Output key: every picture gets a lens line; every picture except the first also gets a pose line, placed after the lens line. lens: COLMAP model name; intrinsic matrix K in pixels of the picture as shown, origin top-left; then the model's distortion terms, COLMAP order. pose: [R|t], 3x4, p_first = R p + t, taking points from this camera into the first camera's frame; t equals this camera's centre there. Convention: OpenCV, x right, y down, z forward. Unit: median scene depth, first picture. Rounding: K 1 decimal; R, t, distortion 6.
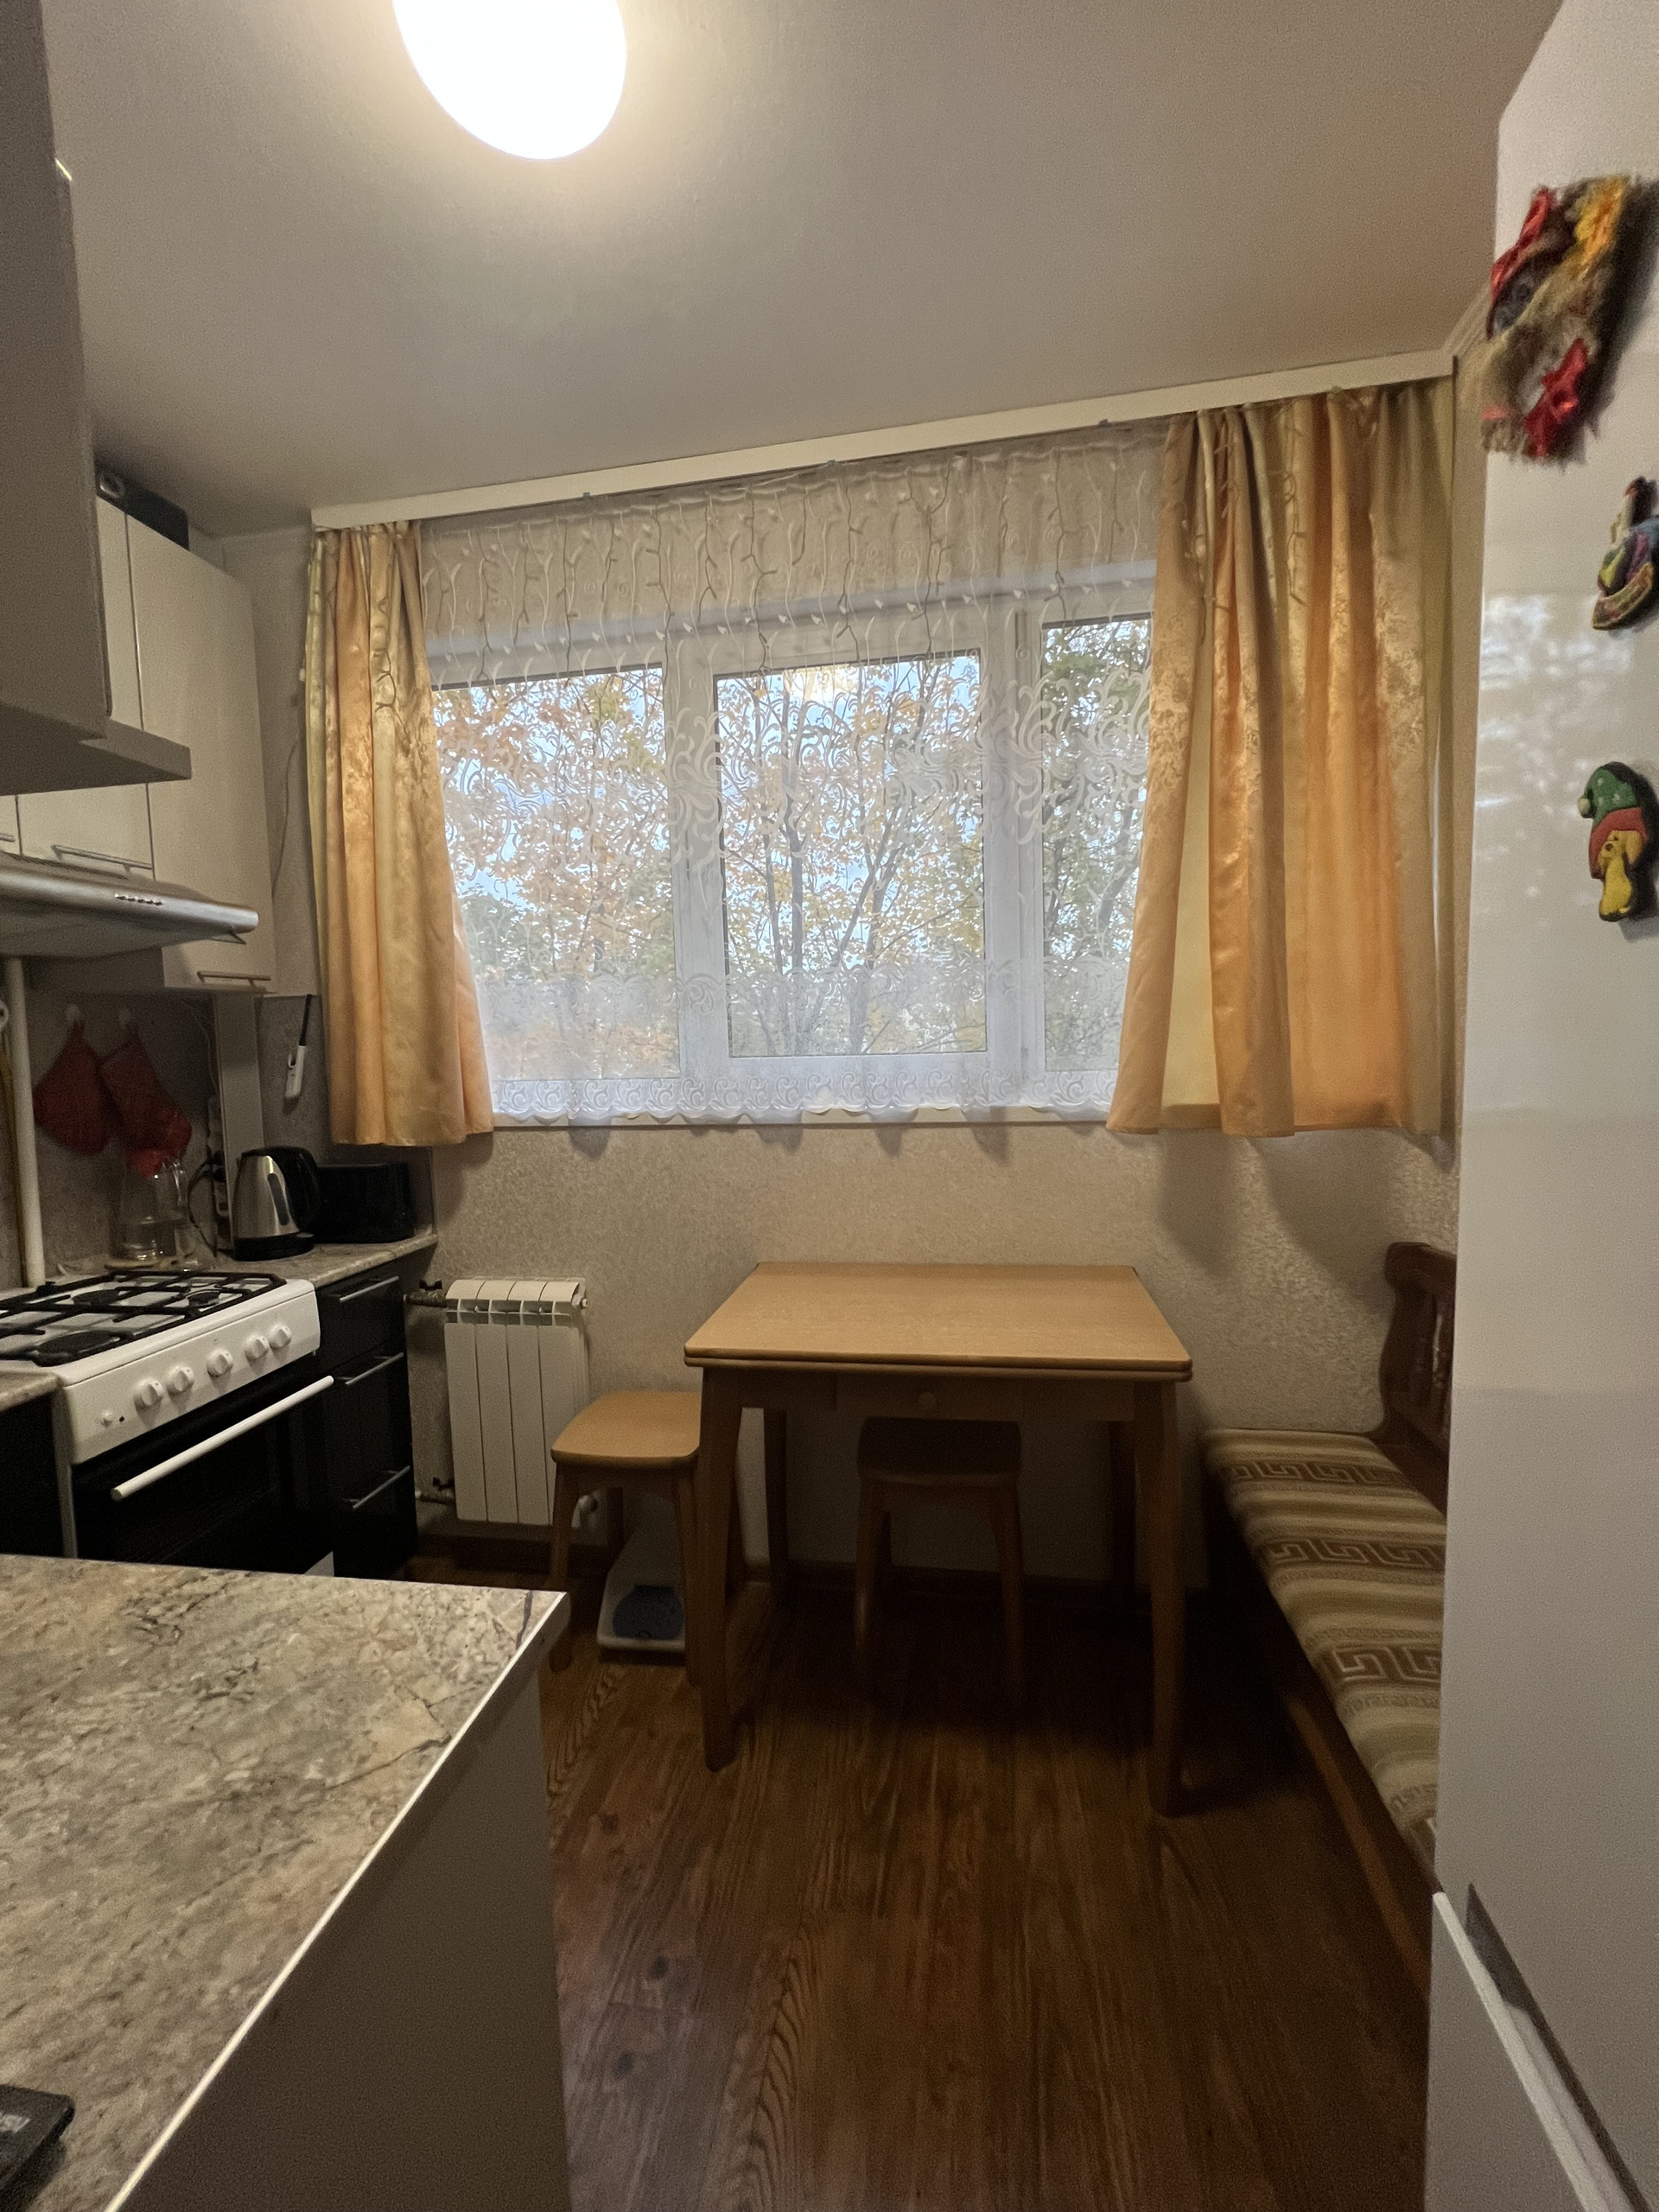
lens RADIAL K [[879.3, 0, 829.5], [0, 879.3, 1106.0], [0, 0, 1]] dist [-0.002416, -0.000065]
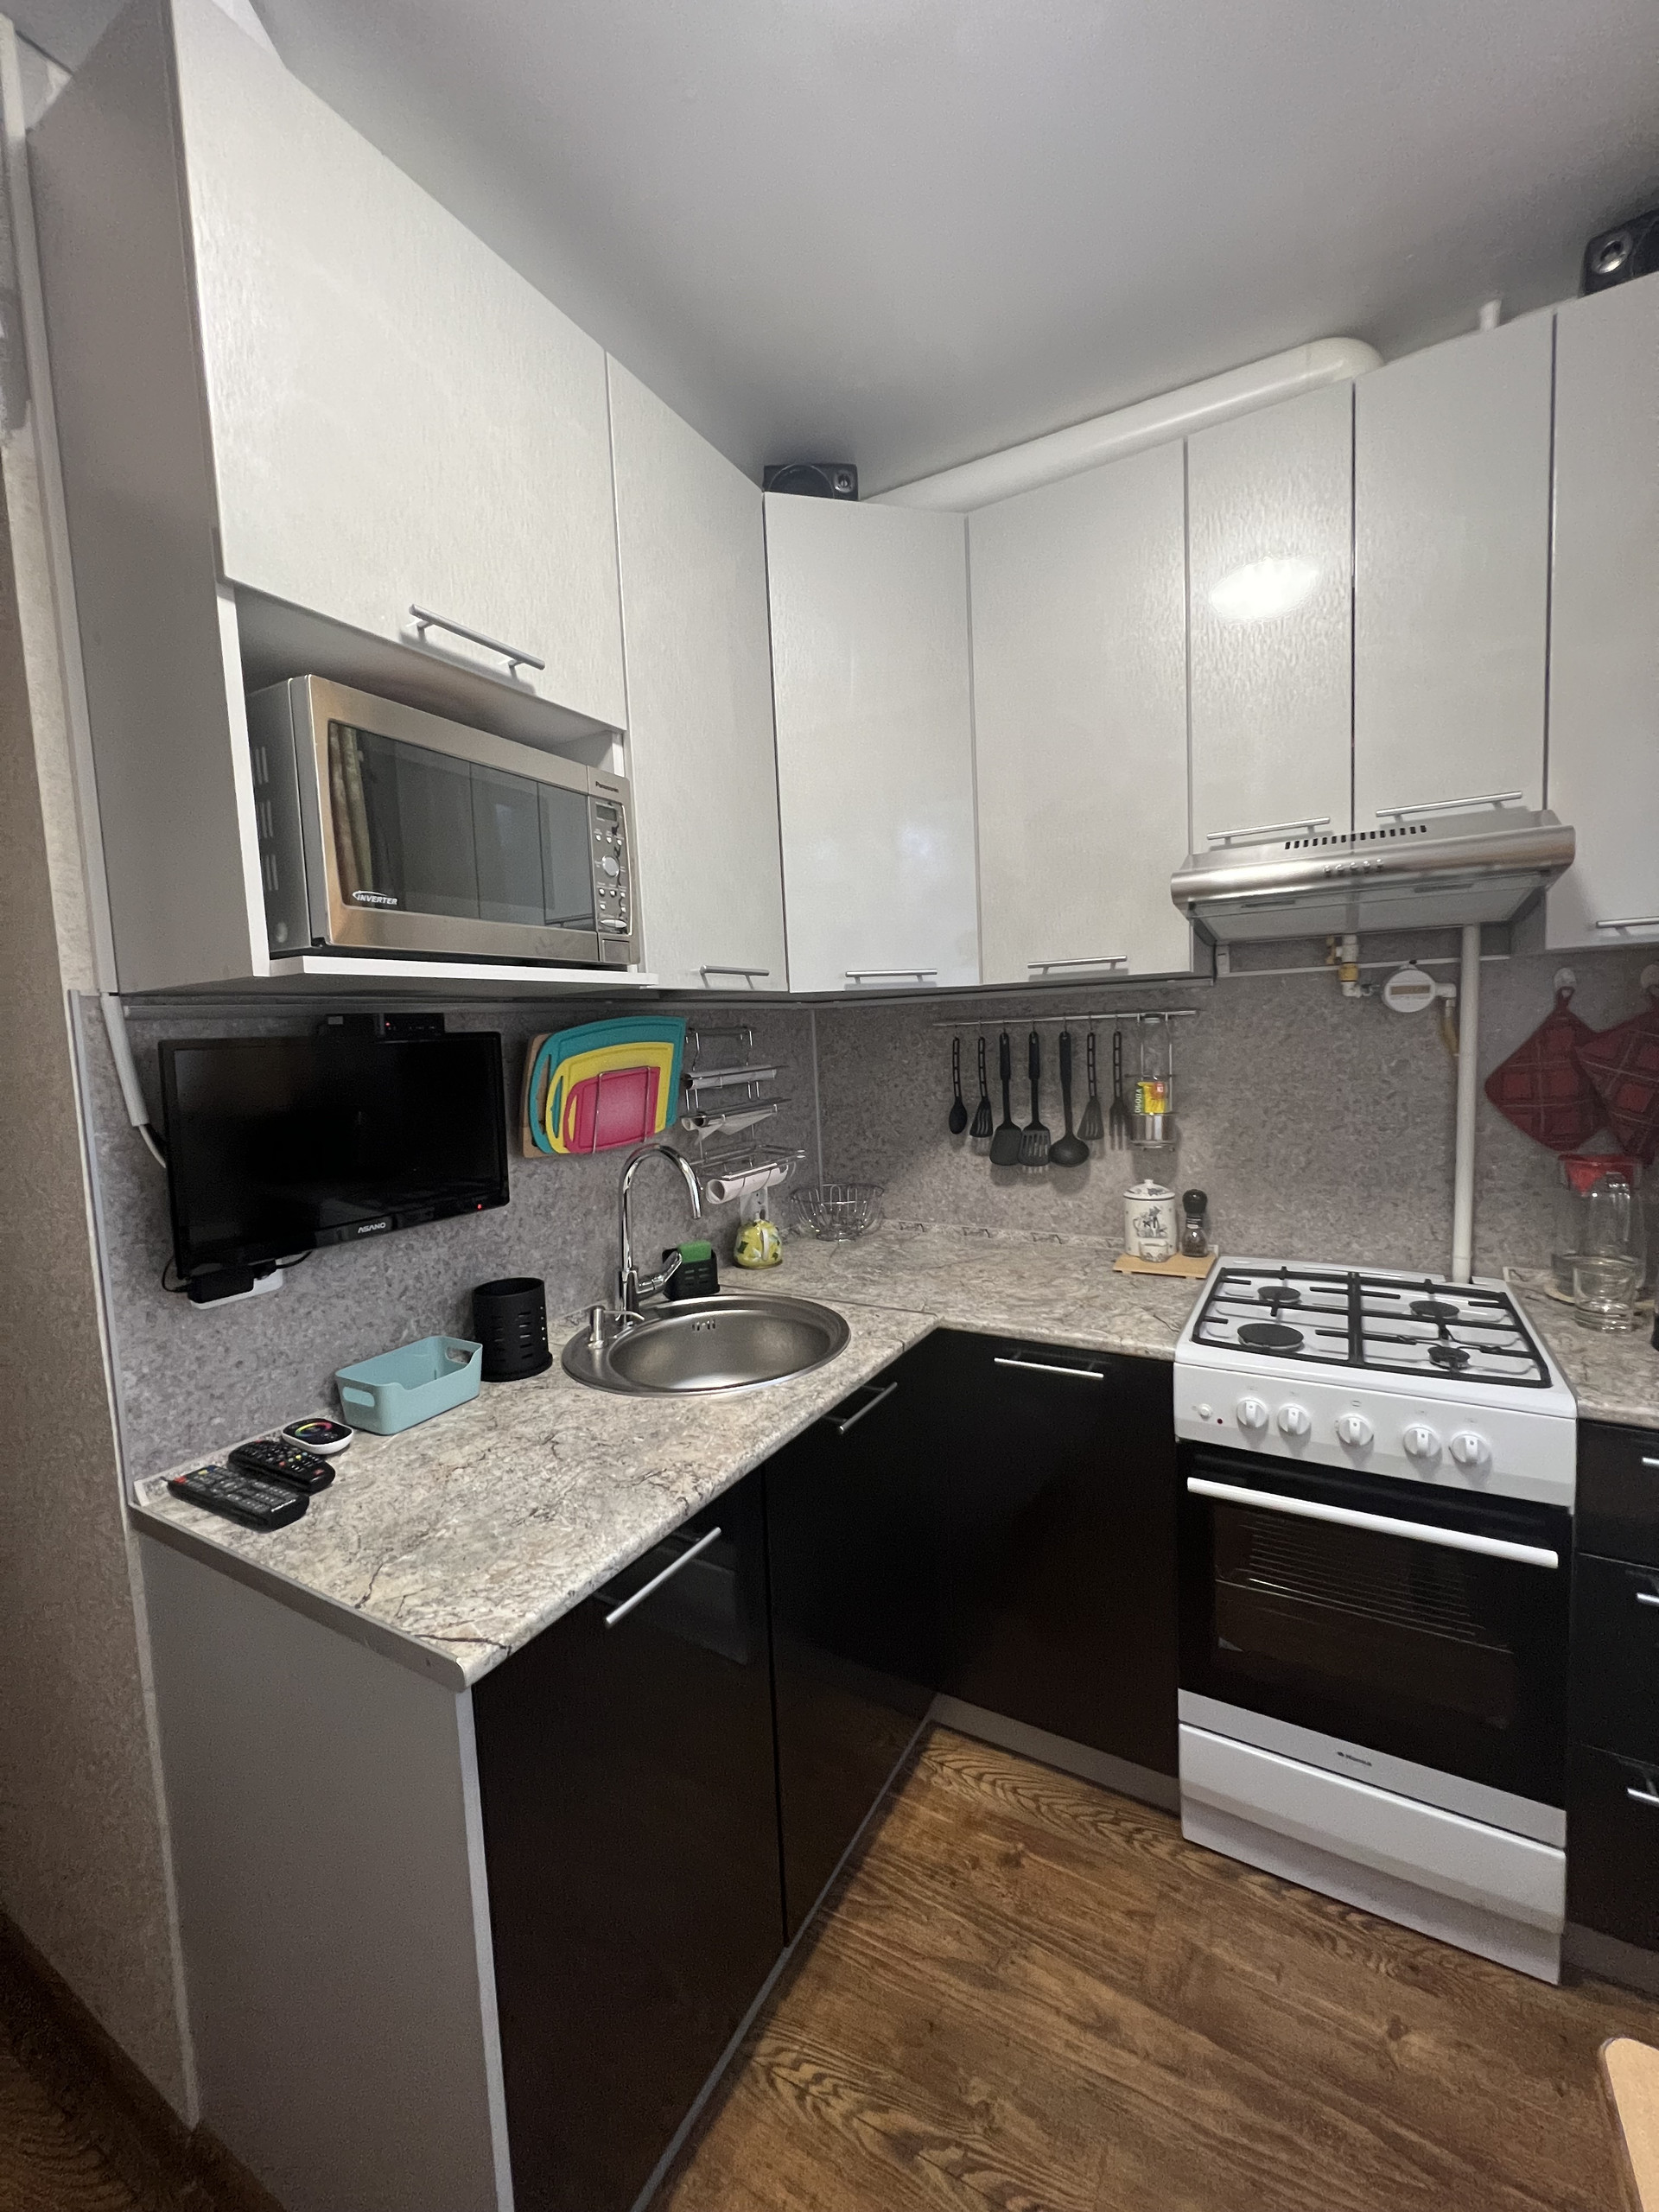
lens RADIAL K [[880.3, 0, 836.1], [0, 880.3, 1102.1], [0, 0, 1]] dist [-0.000666, 0.000585]
pose [[-0.344047, 0.120652, -0.931168, 0.151264], [-0.018965, 0.990615, 0.135362, -0.085429], [0.938761, 0.064230, -0.338530, 0.614103]]
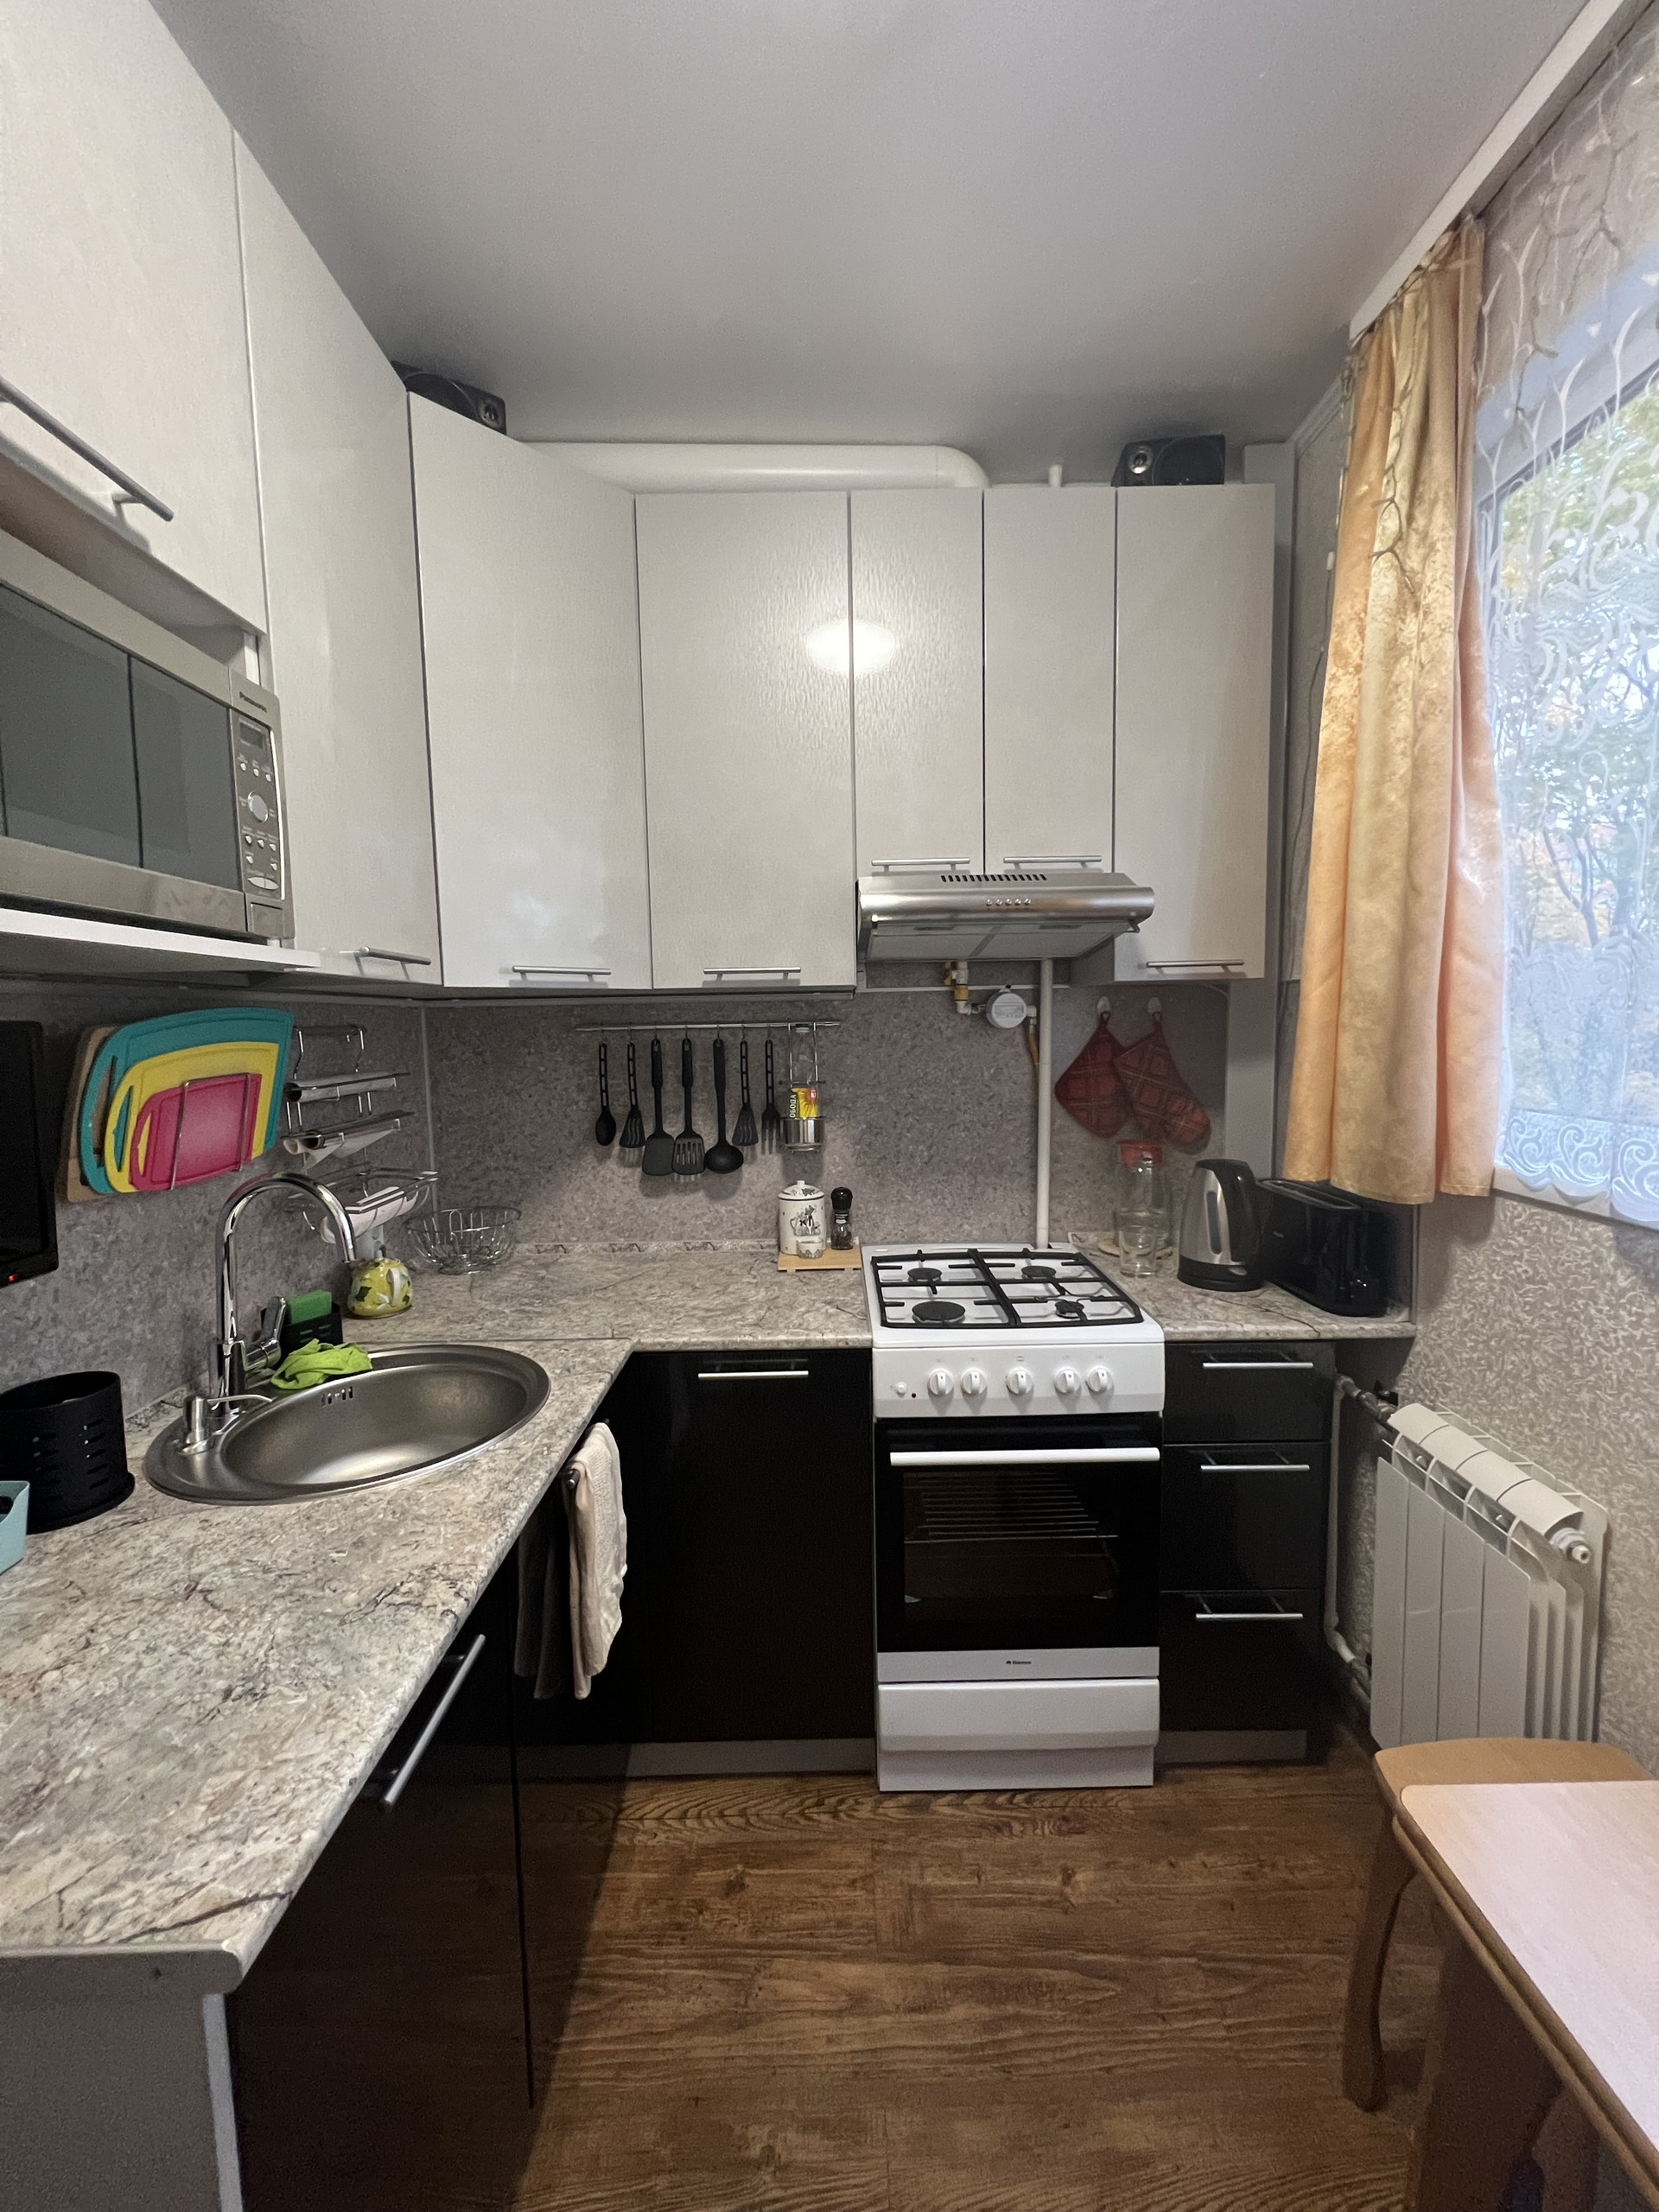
lens RADIAL K [[880.3, 0, 836.1], [0, 880.3, 1102.1], [0, 0, 1]] dist [-0.000666, 0.000585]
pose [[0.170801, 0.111669, -0.978957, 0.137762], [-0.062174, 0.992798, 0.102400, -0.074197], [0.983342, 0.043376, 0.176514, 0.472021]]
